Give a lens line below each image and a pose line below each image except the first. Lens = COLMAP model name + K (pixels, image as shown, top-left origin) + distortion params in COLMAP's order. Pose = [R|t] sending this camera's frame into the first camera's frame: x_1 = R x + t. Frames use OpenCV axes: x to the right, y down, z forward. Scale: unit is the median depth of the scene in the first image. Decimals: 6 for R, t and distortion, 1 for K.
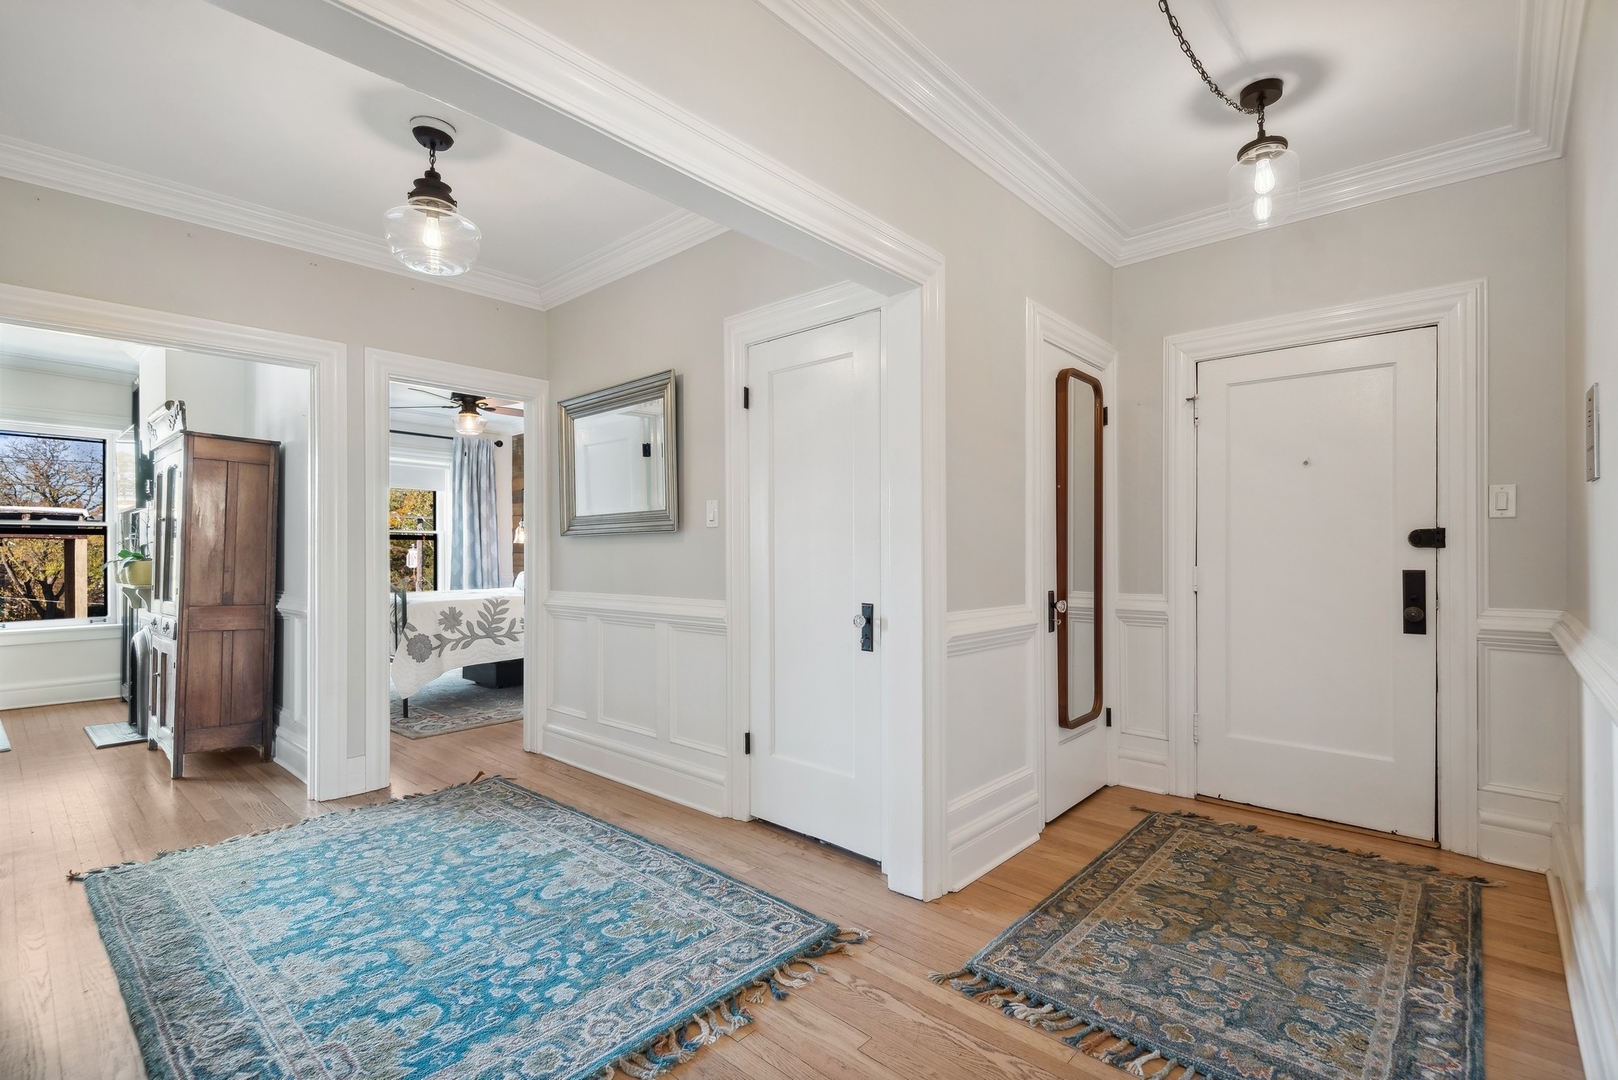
lens RADIAL K [[753.9, 0, 804.2], [0, 753.9, 554.9], [0, 0, 1]] dist [0.051184, -0.025484]
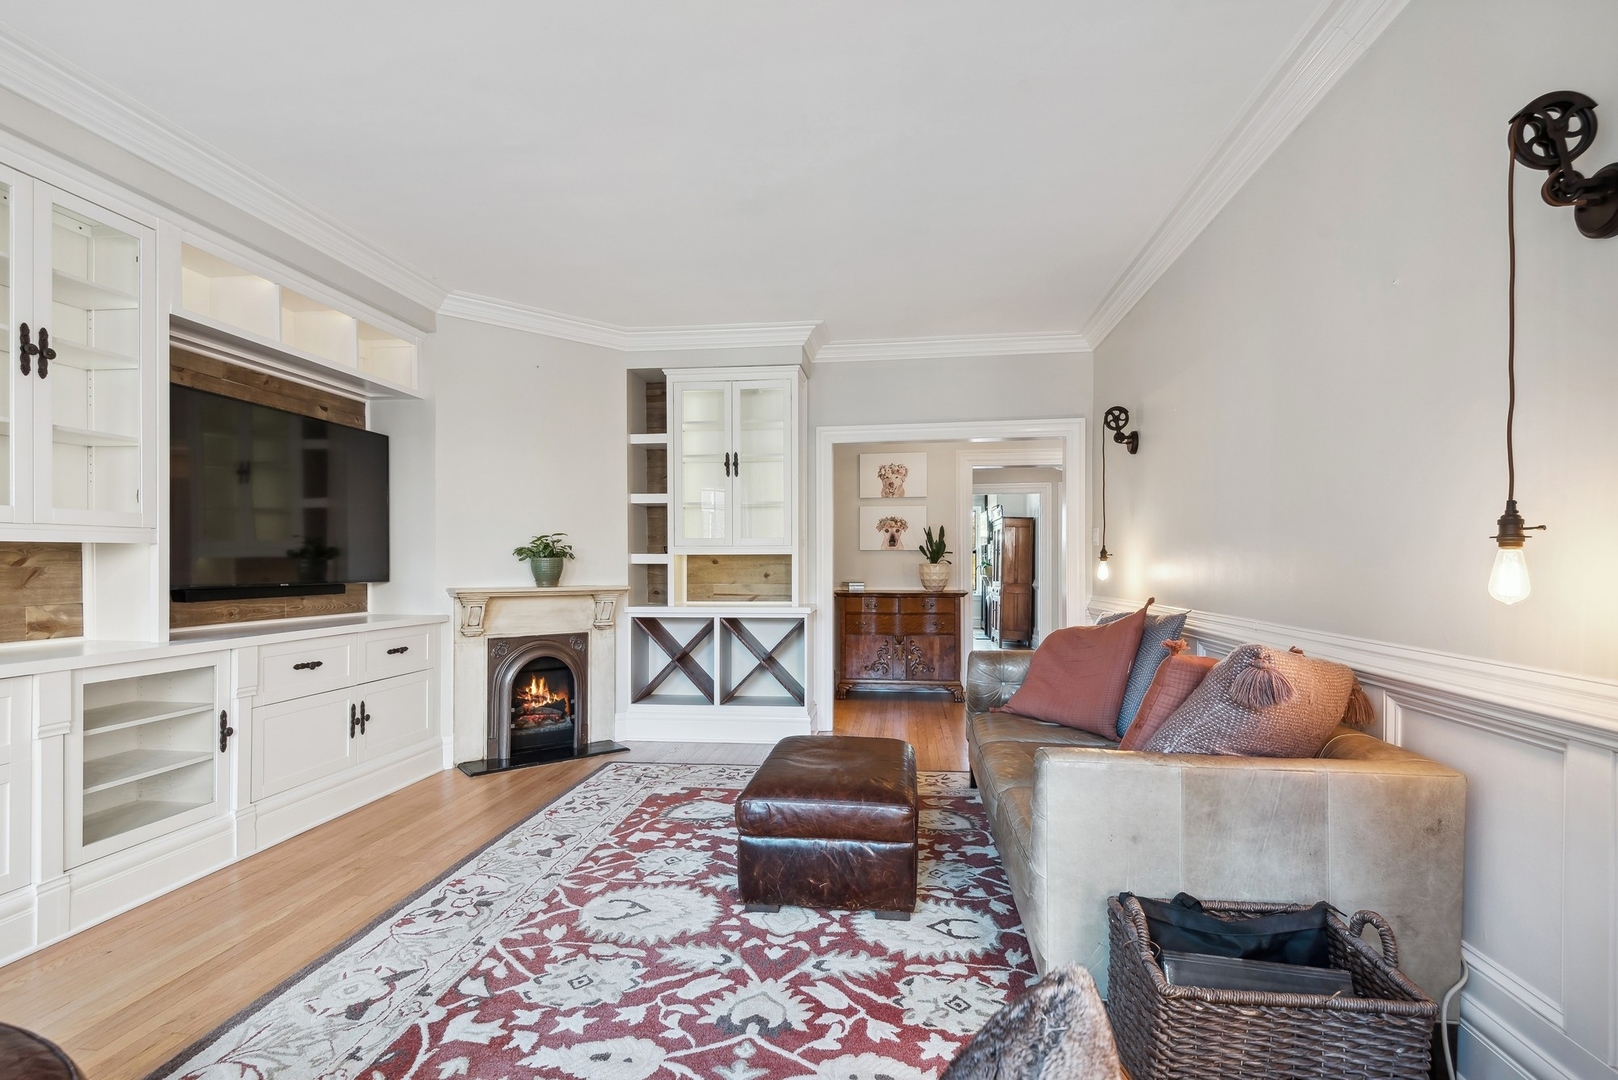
lens RADIAL K [[753.9, 0, 804.2], [0, 753.9, 554.9], [0, 0, 1]] dist [0.051184, -0.025484]
pose [[0.590125, -0.006099, -0.807289, 1.138441], [-0.003610, 0.999942, -0.010194, -0.001226], [0.807304, 0.008930, 0.590069, -1.381948]]
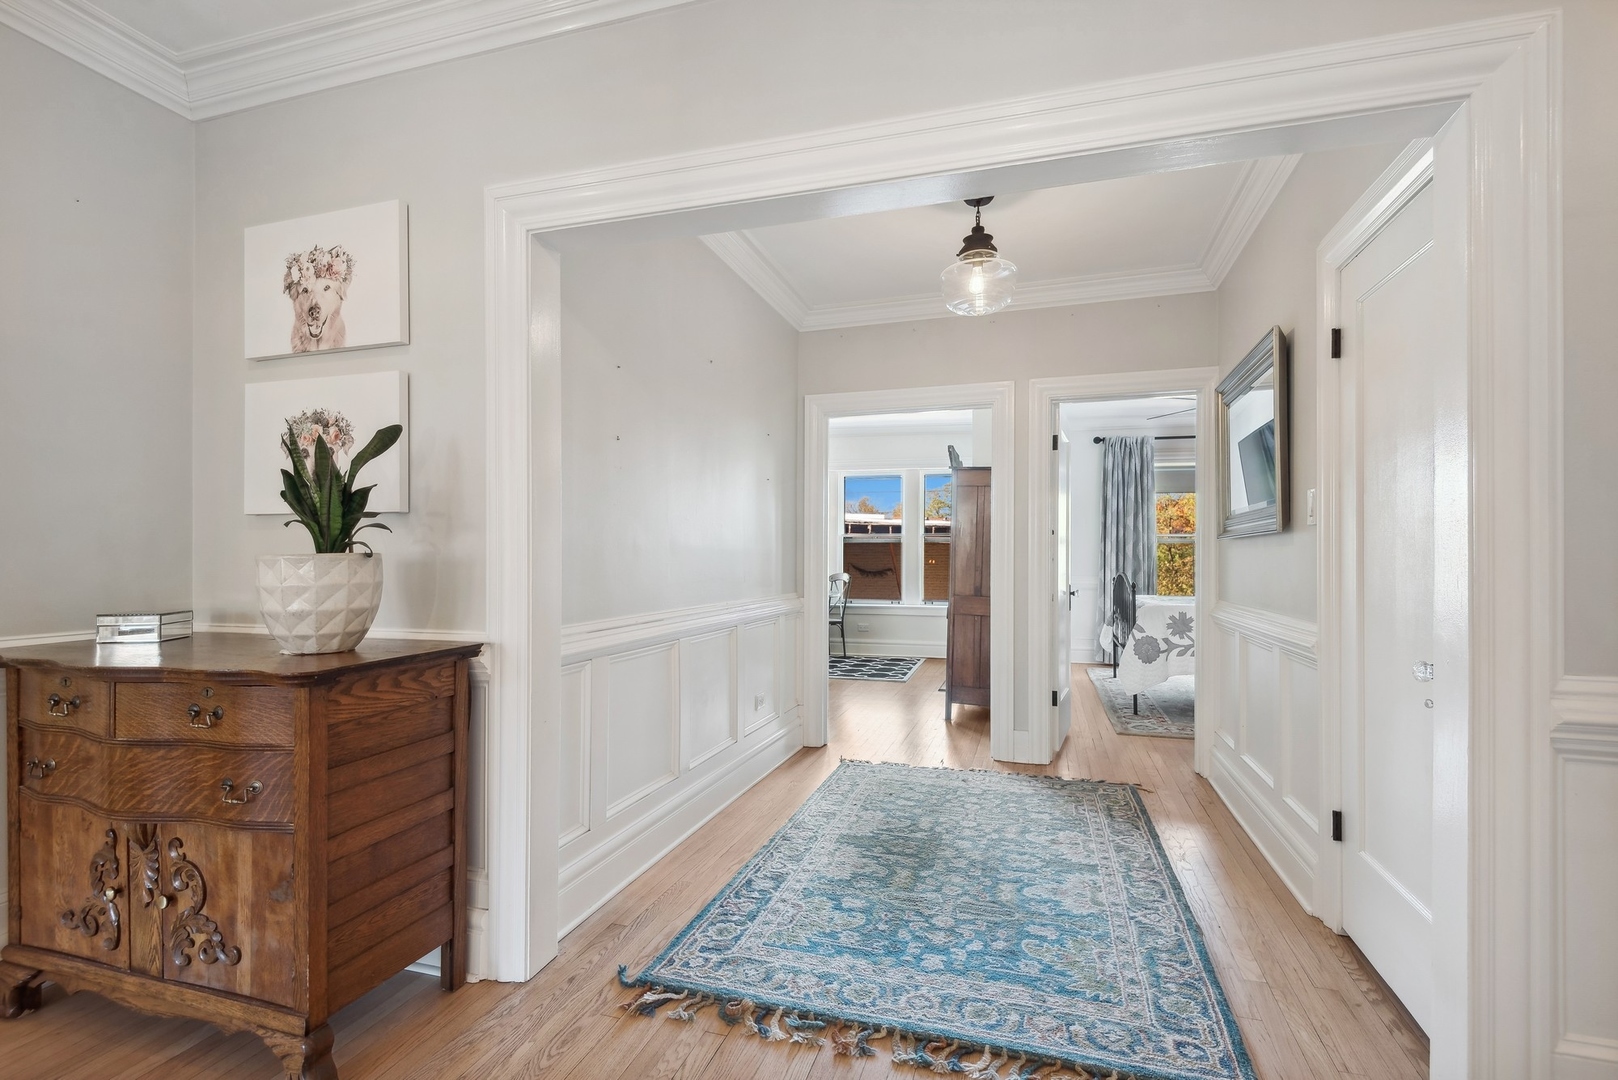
lens RADIAL K [[753.9, 0, 804.2], [0, 753.9, 554.9], [0, 0, 1]] dist [0.051184, -0.025484]
pose [[0.432237, 0.004063, -0.901751, 0.368715], [-0.008524, 0.999964, 0.000420, -0.003503], [0.901720, 0.007505, 0.432256, 0.229191]]
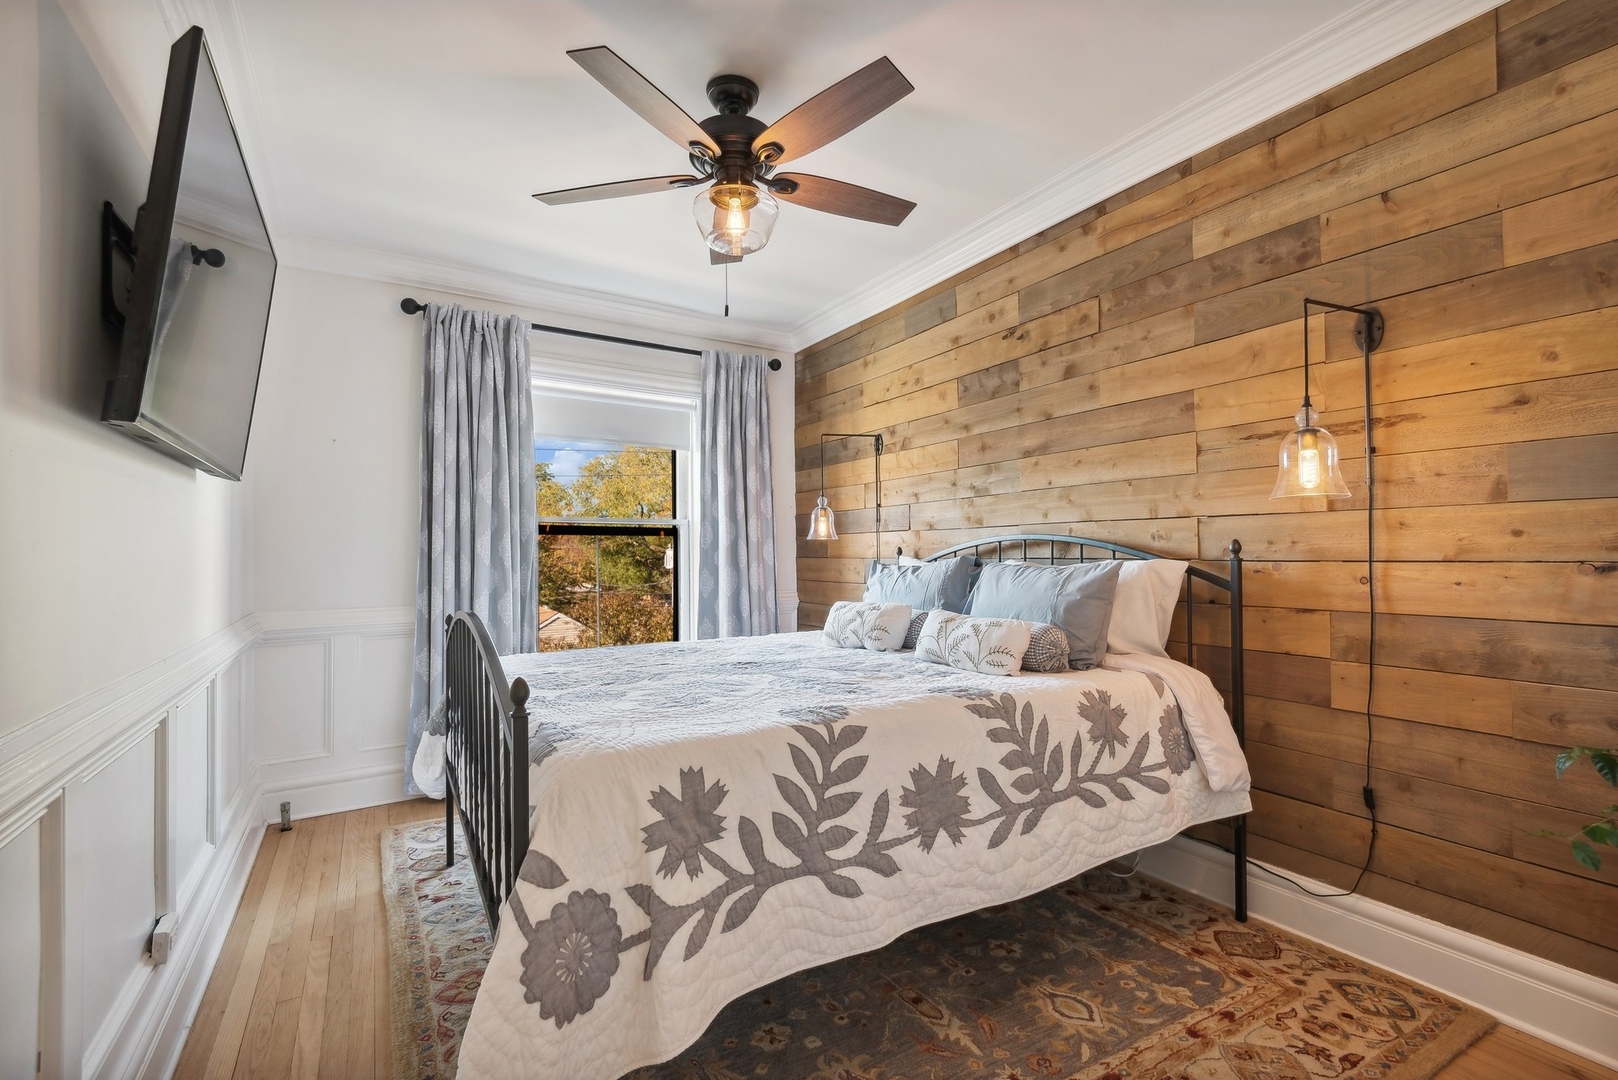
lens RADIAL K [[729.0, 0, 809.0], [0, 729.0, 540.0], [0, 0, 1]] dist [0.034916, -0.000003]
pose [[0.957766, -0.010591, -0.287352, -0.595699], [0.005687, 0.999824, -0.017894, -0.016031], [0.287491, 0.015504, 0.957658, 1.308350]]
